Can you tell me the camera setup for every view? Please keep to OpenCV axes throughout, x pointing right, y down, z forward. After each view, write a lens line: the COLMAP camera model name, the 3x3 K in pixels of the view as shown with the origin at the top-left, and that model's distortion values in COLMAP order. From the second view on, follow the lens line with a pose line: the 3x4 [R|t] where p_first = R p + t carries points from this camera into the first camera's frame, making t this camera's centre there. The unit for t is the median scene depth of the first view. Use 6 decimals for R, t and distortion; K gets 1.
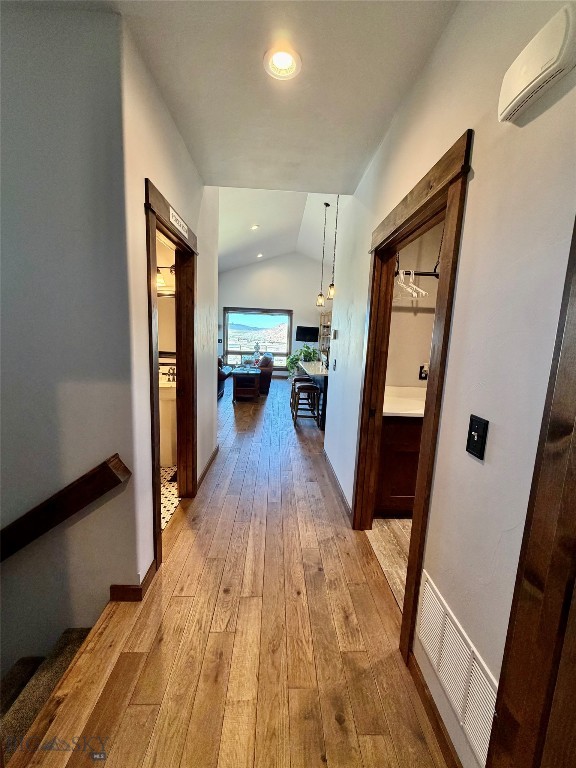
lens RADIAL K [[306.5, 0, 288.1], [0, 306.5, 381.0], [0, 0, 1]] dist [-0.000789, 0.000449]
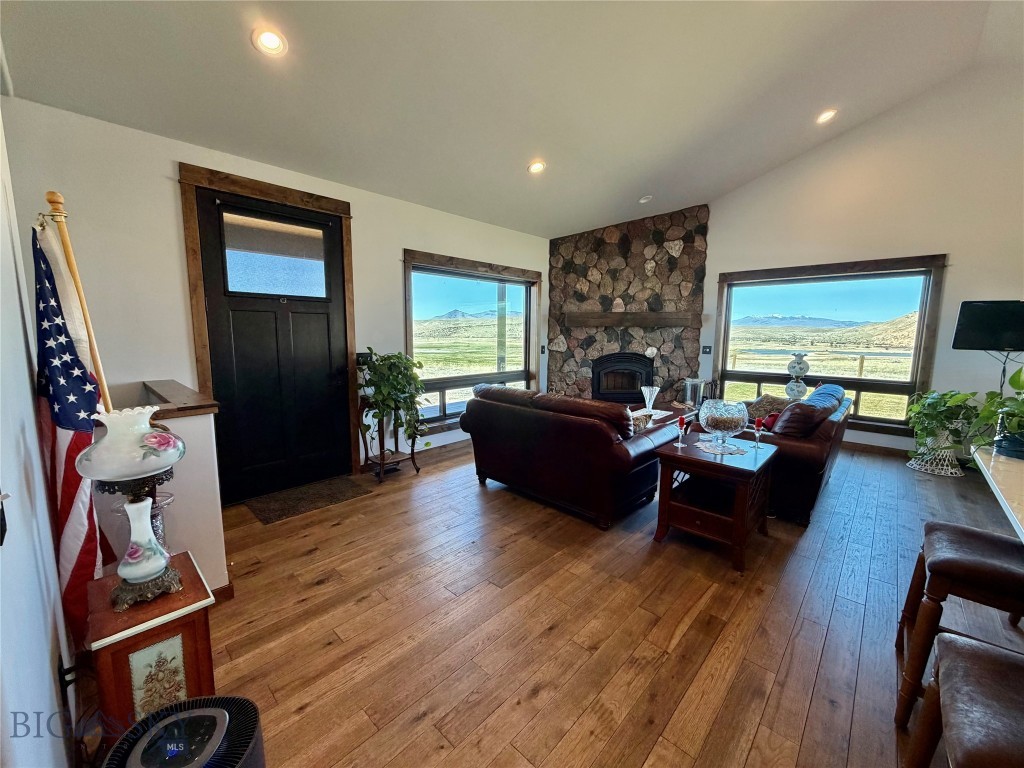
lens RADIAL K [[408.7, 0, 507.6], [0, 408.7, 384.3], [0, 0, 1]] dist [-0.000789, 0.000449]
pose [[0.698606, 0.055774, -0.713329, 0.006676], [-0.082176, 0.996615, -0.002557, -0.054102], [0.710771, 0.060405, 0.700825, 0.373141]]
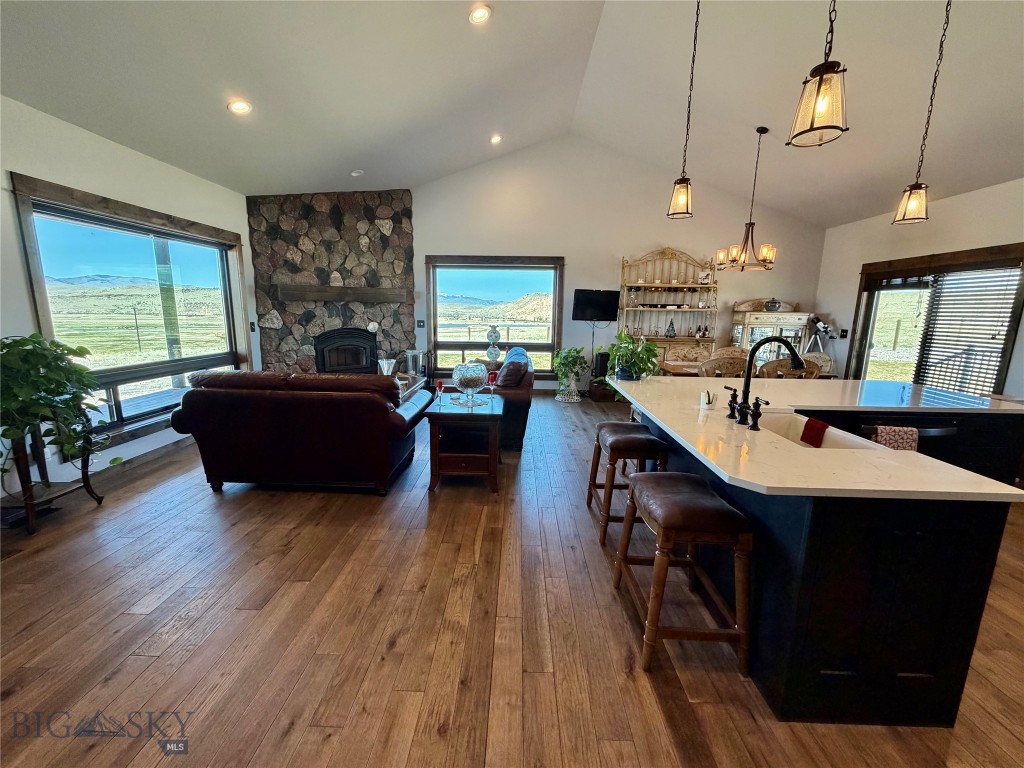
lens RADIAL K [[408.7, 0, 507.2], [0, 408.7, 384.4], [0, 0, 1]] dist [-0.000789, 0.000449]
pose [[0.997358, -0.013622, -0.071361, -0.032490], [0.015834, 0.999408, 0.030533, -0.048520], [0.070903, -0.031582, 0.996983, 0.334311]]
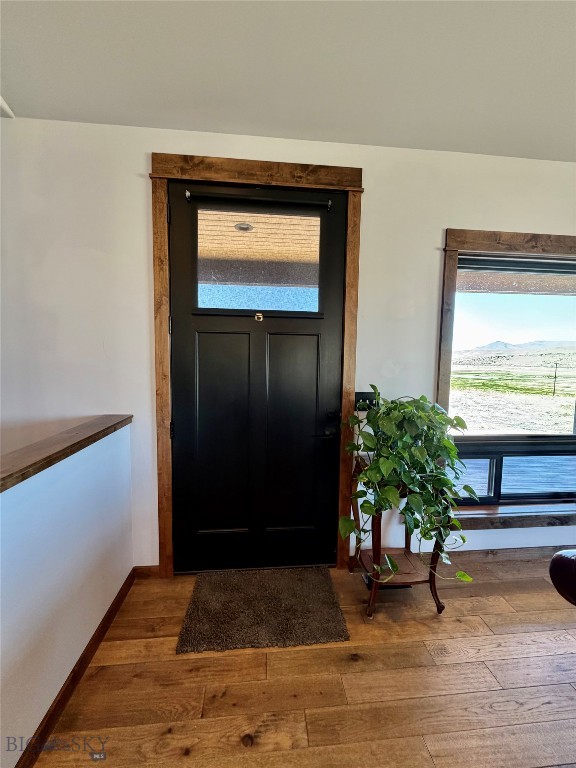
lens RADIAL K [[306.5, 0, 288.8], [0, 306.5, 380.8], [0, 0, 1]] dist [-0.000789, 0.000449]
pose [[0.054446, 0.038244, -0.997784, -0.182777], [-0.158156, 0.986982, 0.029200, -0.079671], [0.985912, 0.156216, 0.059786, 0.488663]]
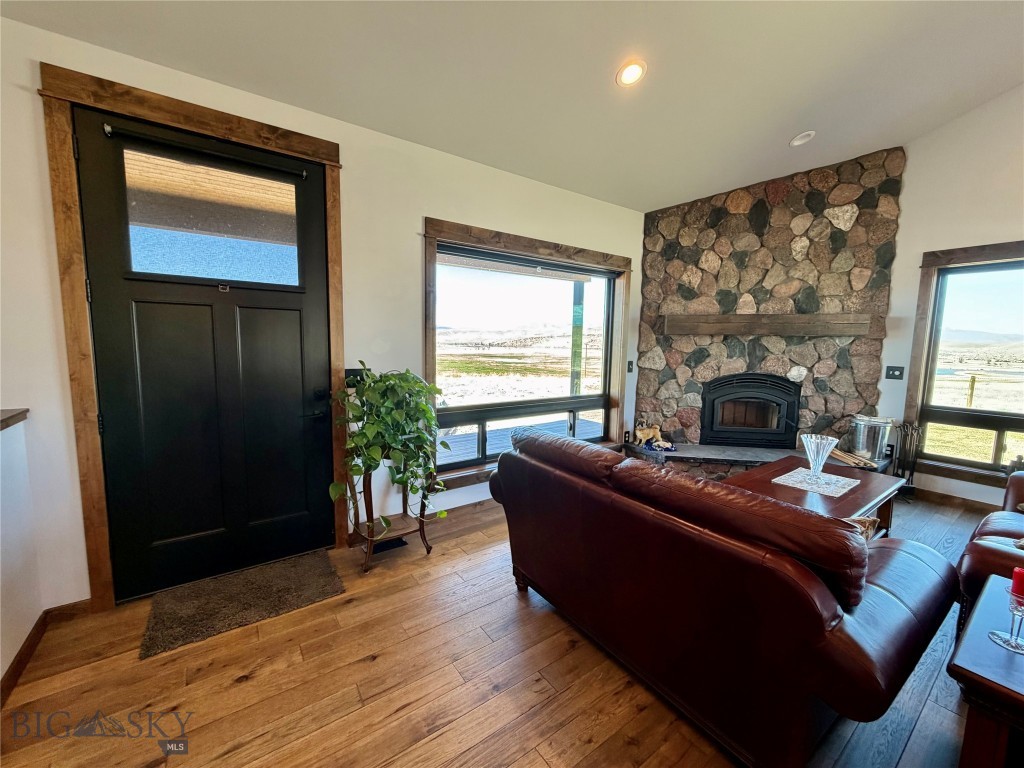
lens RADIAL K [[408.7, 0, 507.4], [0, 408.7, 383.9], [0, 0, 1]] dist [-0.000789, 0.000449]
pose [[0.544745, 0.057237, -0.836646, -0.098190], [-0.117032, 0.993094, -0.008260, -0.073780], [0.830396, 0.102414, 0.547681, 0.487466]]
